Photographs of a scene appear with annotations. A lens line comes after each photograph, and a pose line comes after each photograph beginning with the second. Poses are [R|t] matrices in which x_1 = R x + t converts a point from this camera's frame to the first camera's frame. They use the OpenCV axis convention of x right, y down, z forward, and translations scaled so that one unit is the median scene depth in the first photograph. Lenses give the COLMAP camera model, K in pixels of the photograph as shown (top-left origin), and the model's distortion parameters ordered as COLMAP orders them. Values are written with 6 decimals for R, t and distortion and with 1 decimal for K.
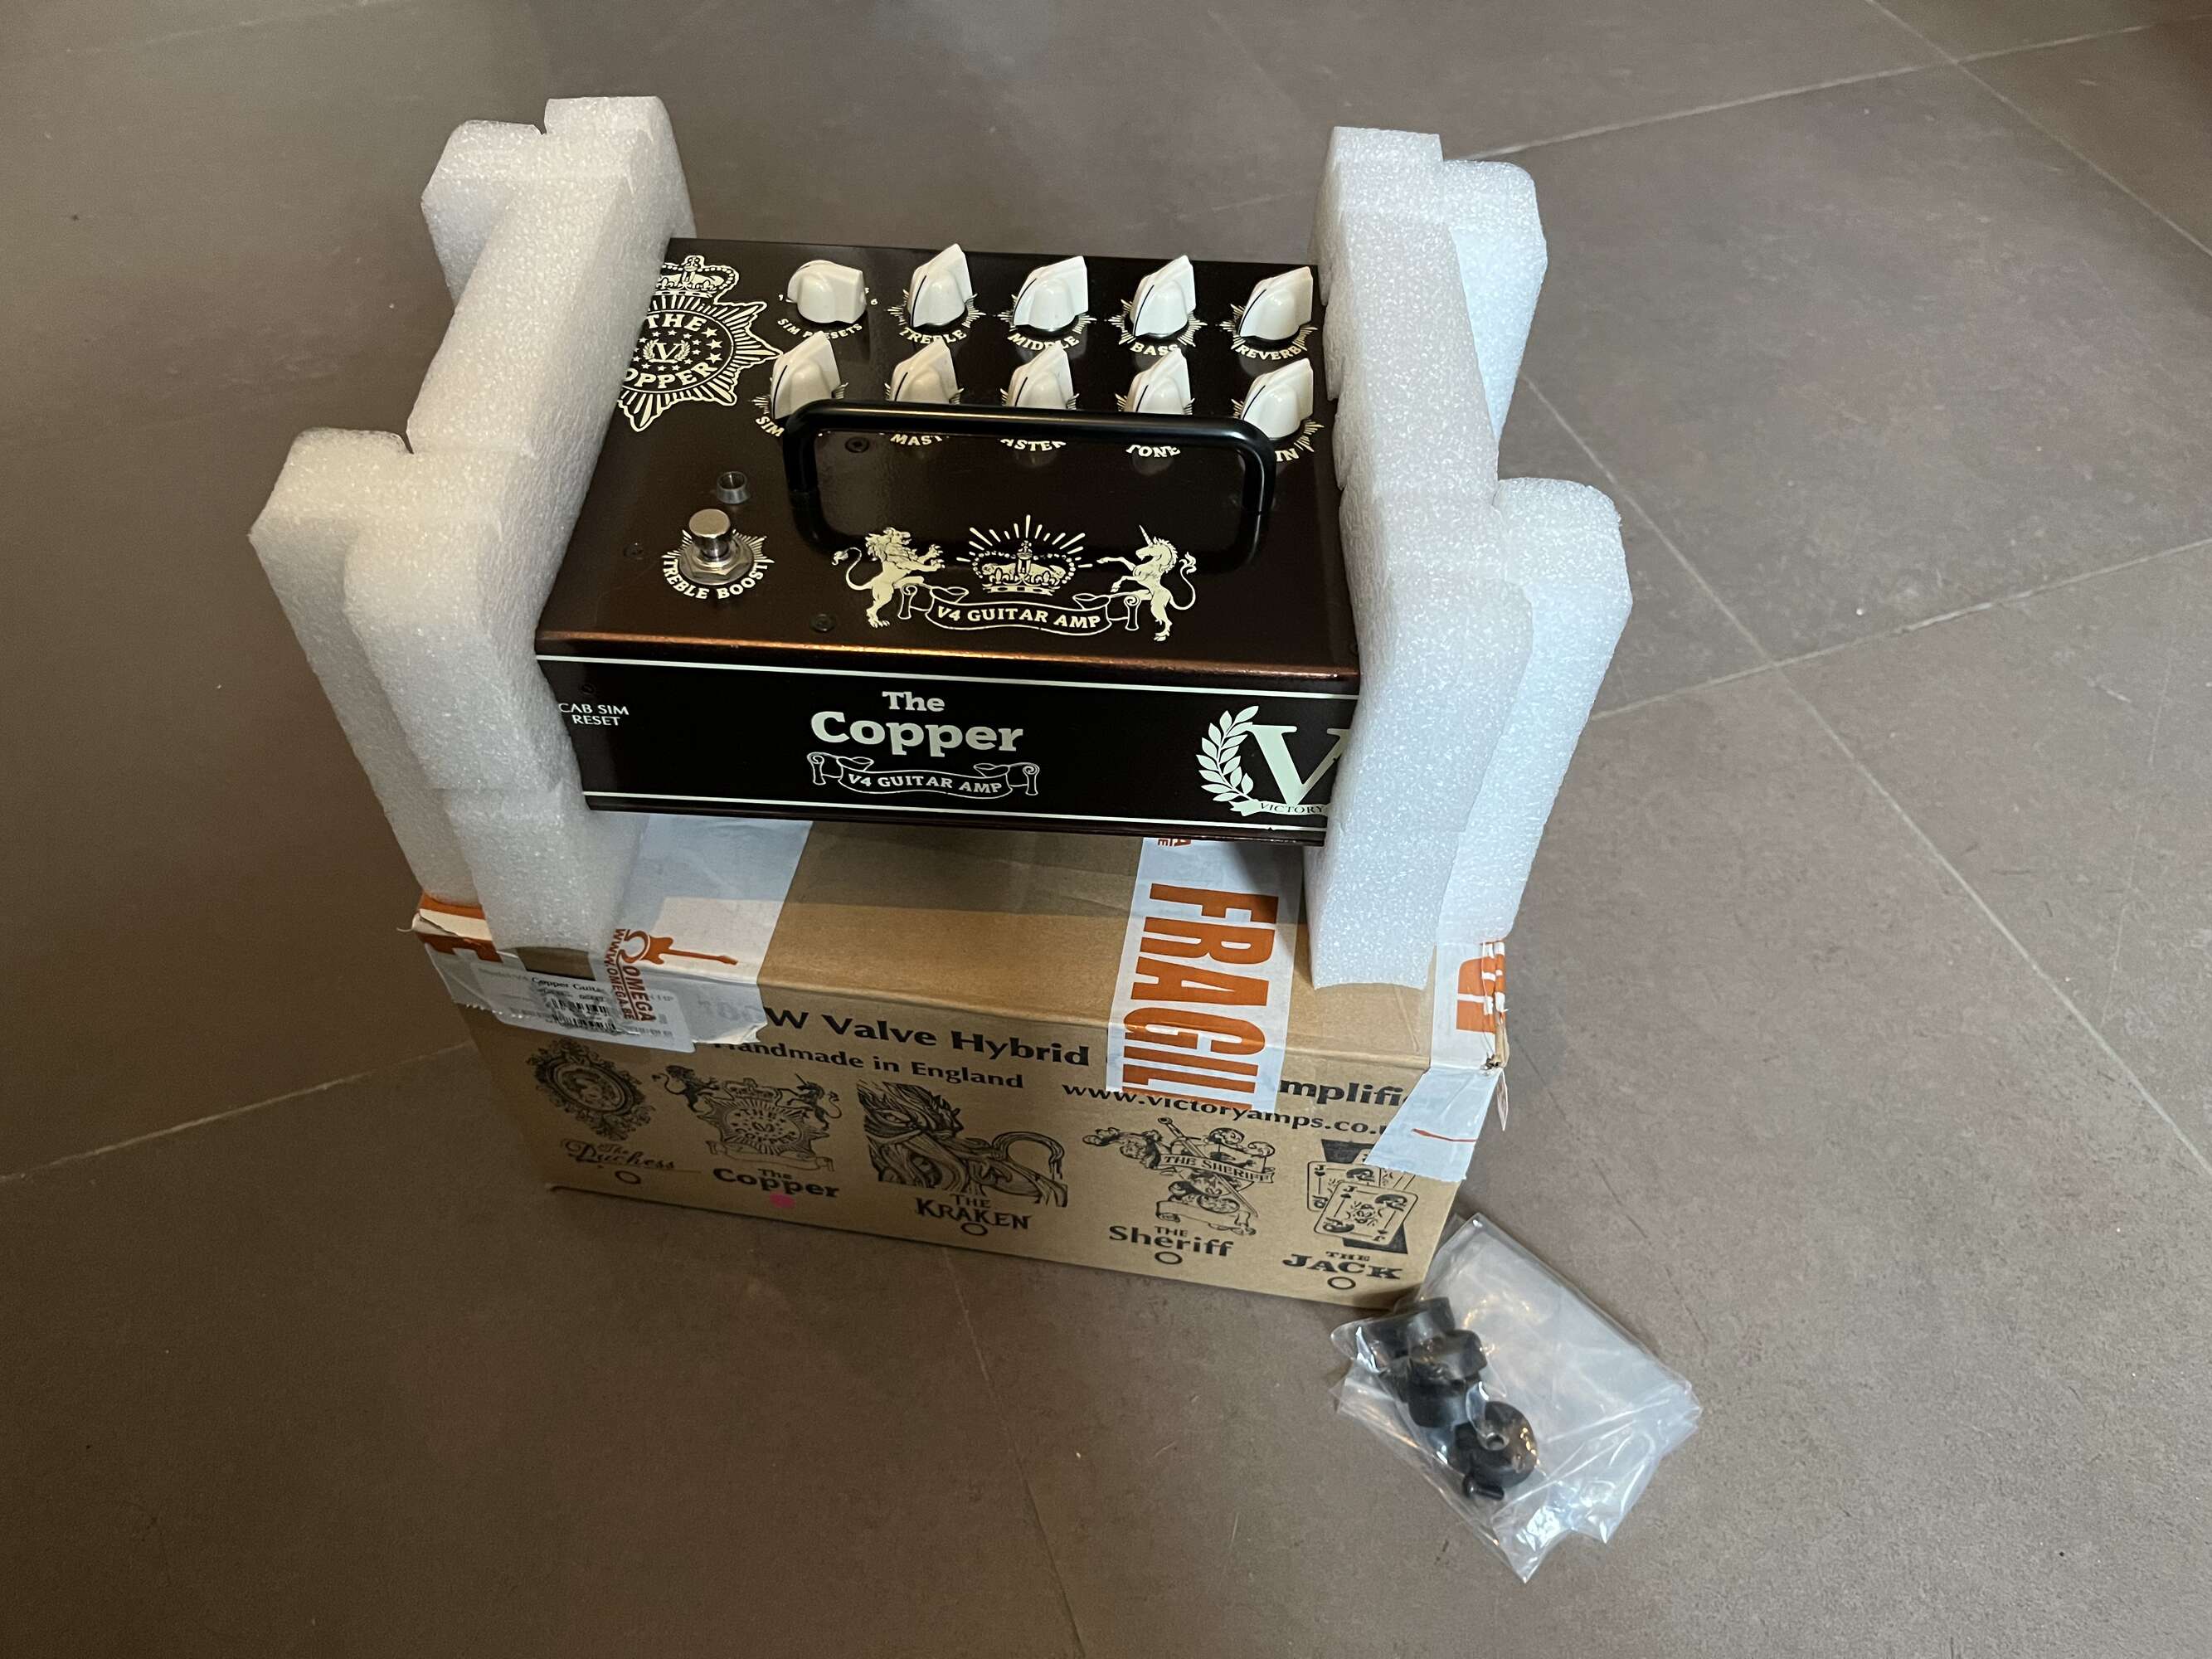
lens RADIAL K [[1723.9, 0, 1107.6], [0, 1723.9, 851.9], [0, 0, 1]] dist [0.009672, -0.034825]
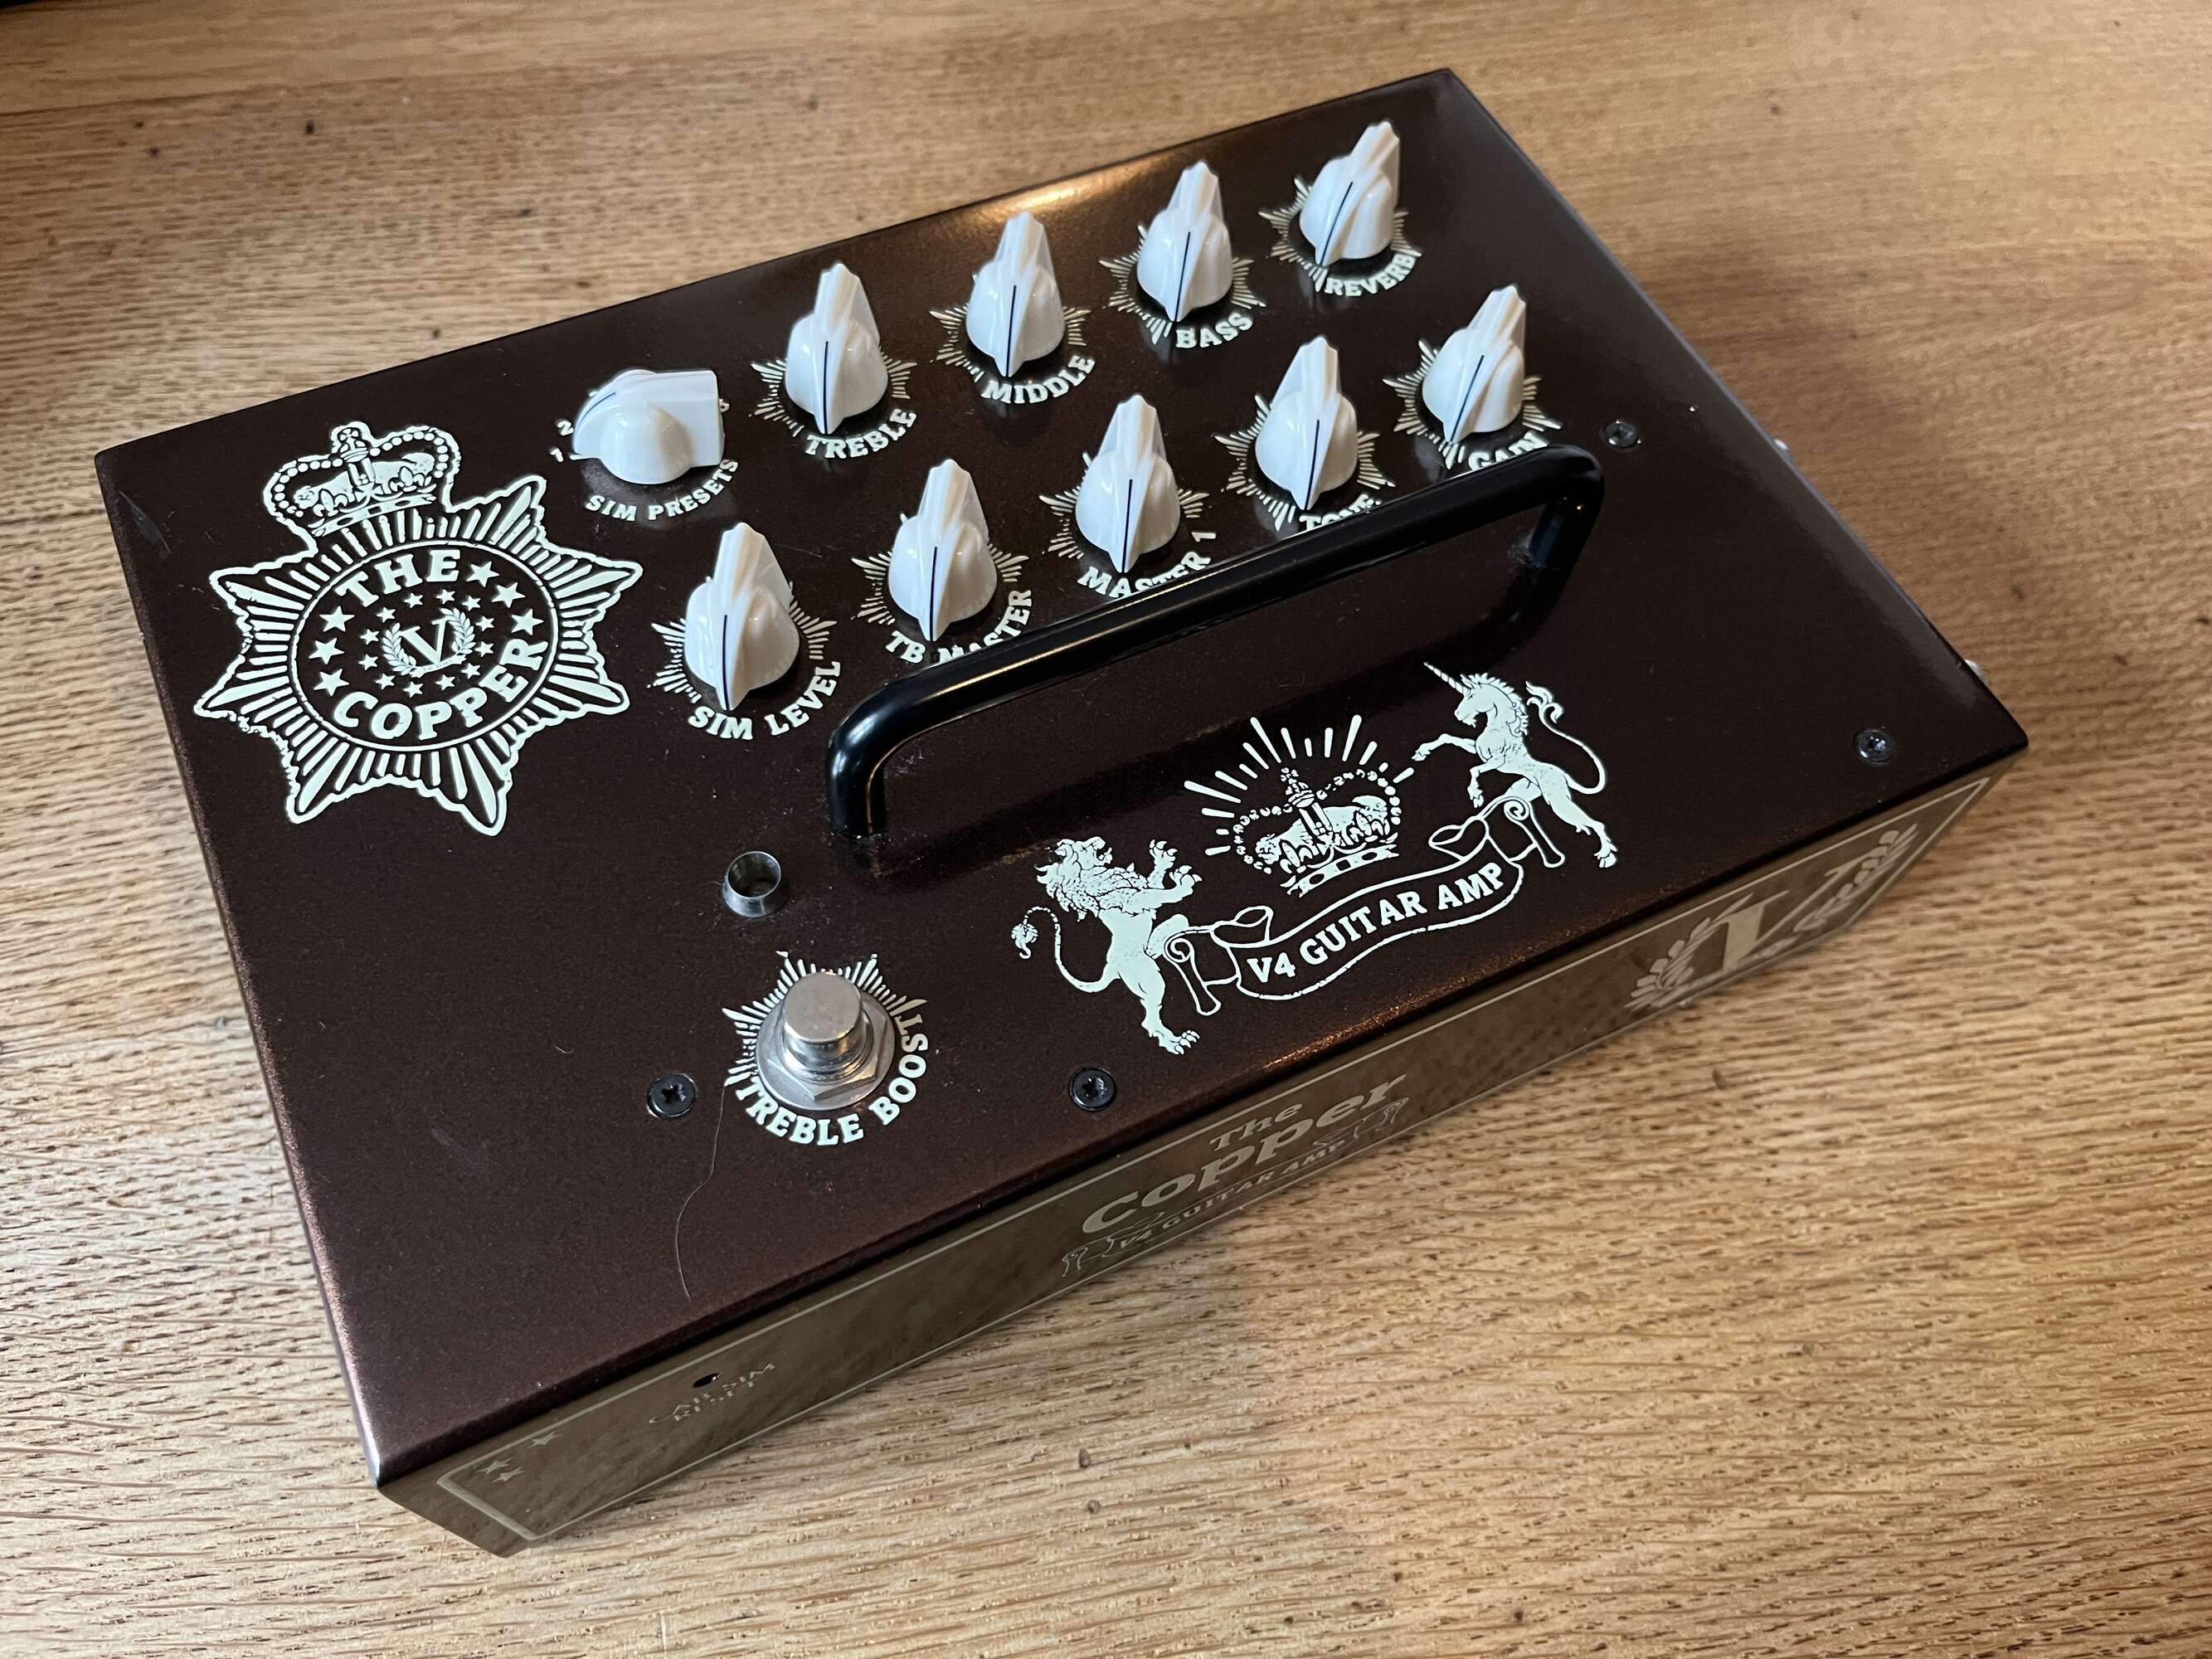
lens RADIAL K [[1723.8, 0, 1097.4], [0, 1723.8, 869.5], [0, 0, 1]] dist [0.025452, -0.059439]
pose [[0.882360, -0.404204, 0.240957, -0.255547], [0.354313, 0.907632, 0.225091, -0.302992], [-0.309683, -0.113236, 0.944073, 0.477594]]
